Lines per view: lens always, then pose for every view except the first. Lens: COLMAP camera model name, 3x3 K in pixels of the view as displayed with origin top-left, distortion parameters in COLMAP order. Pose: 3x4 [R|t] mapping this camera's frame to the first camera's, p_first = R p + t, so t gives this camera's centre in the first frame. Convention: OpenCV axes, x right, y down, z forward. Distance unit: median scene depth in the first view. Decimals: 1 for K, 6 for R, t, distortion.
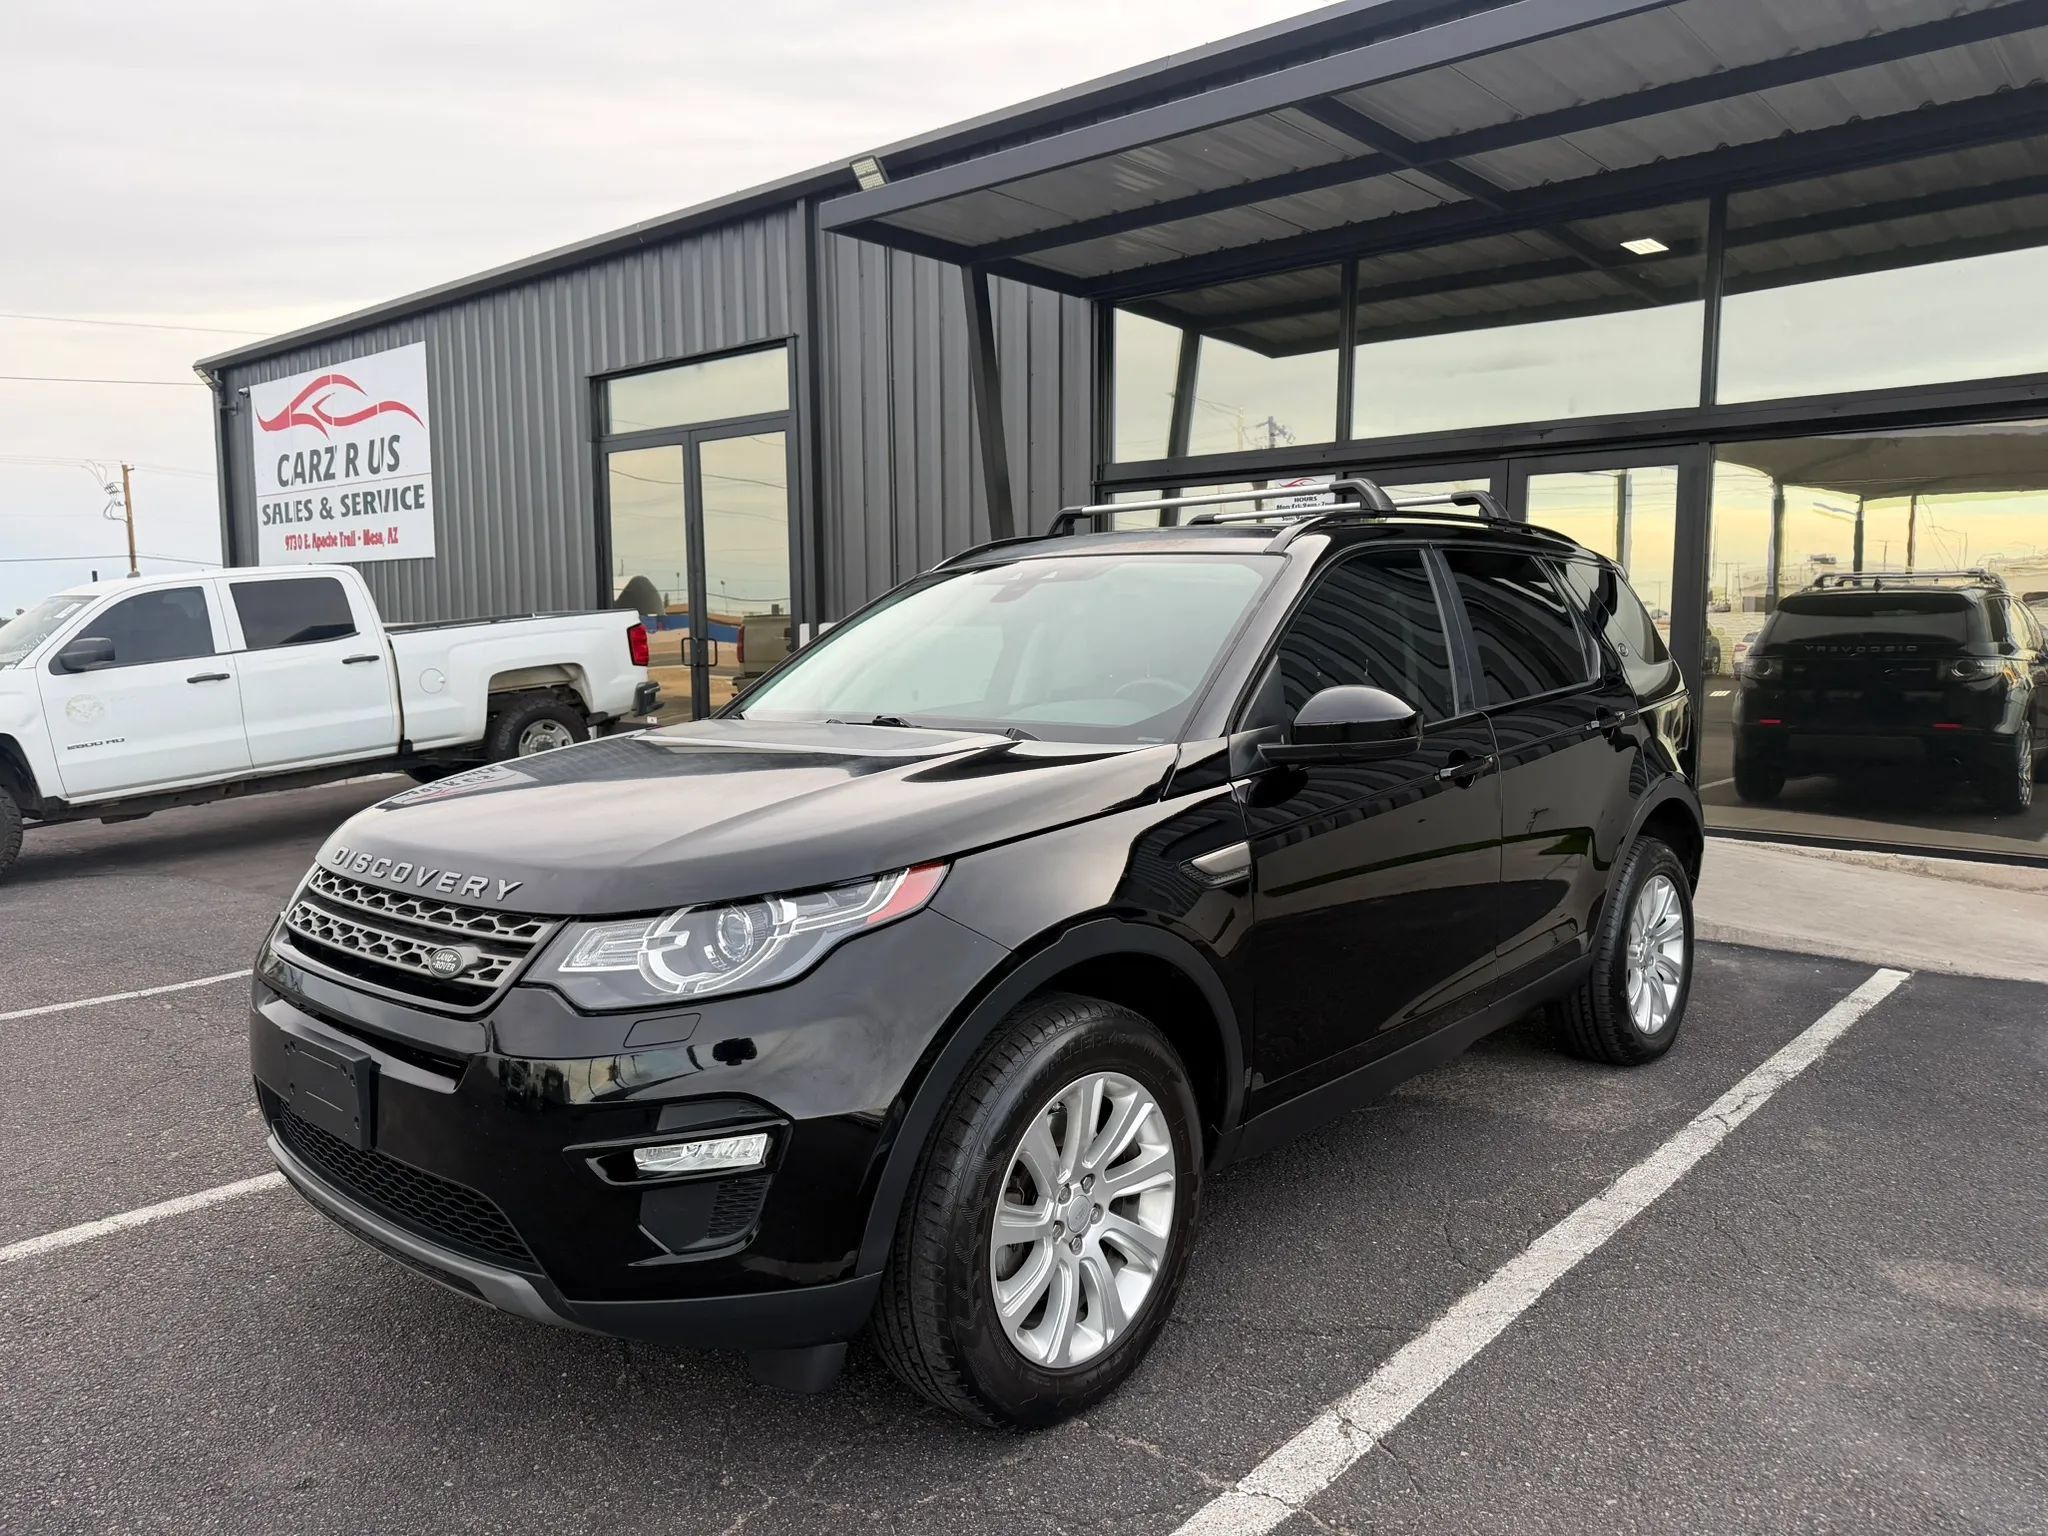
lens RADIAL K [[1443.7, 0, 1051.3], [0, 1443.7, 762.7], [0, 0, 1]] dist [0.046017, -0.071051]
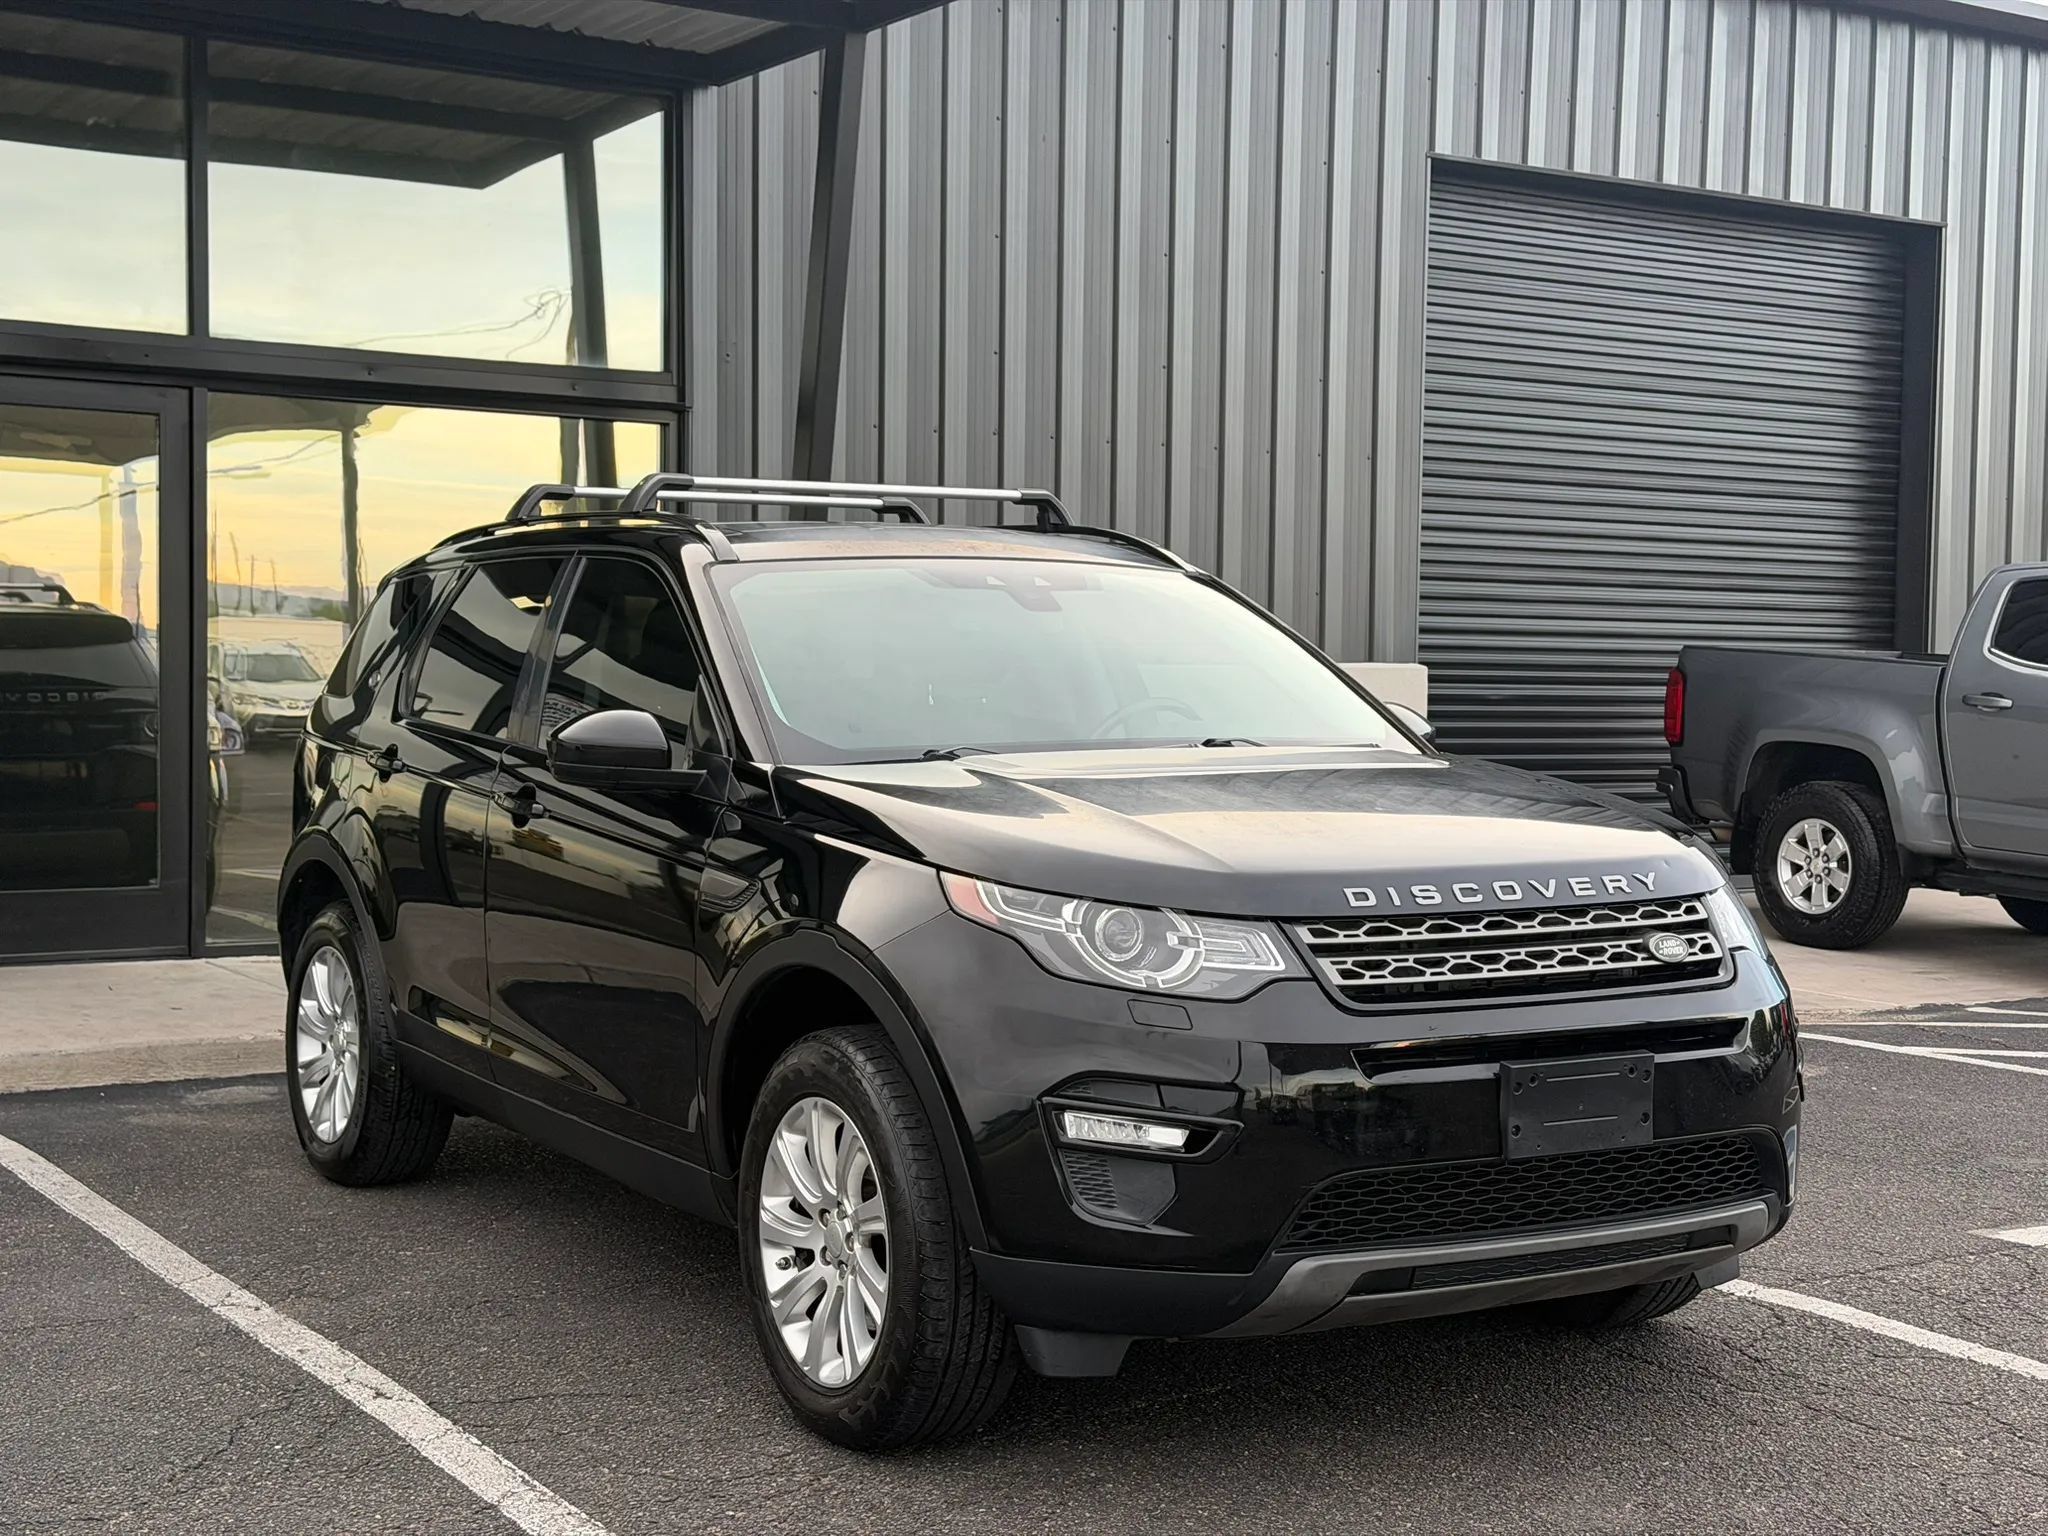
lens RADIAL K [[2846.3, 0, 1033.3], [0, 2846.3, 792.4], [0, 0, 1]] dist [0.131188, -0.055865]
pose [[0.280668, -0.031045, 0.959303, -1.363870], [0.078058, 0.996904, 0.009424, -0.018443], [-0.956626, 0.072236, 0.282222, 0.445960]]
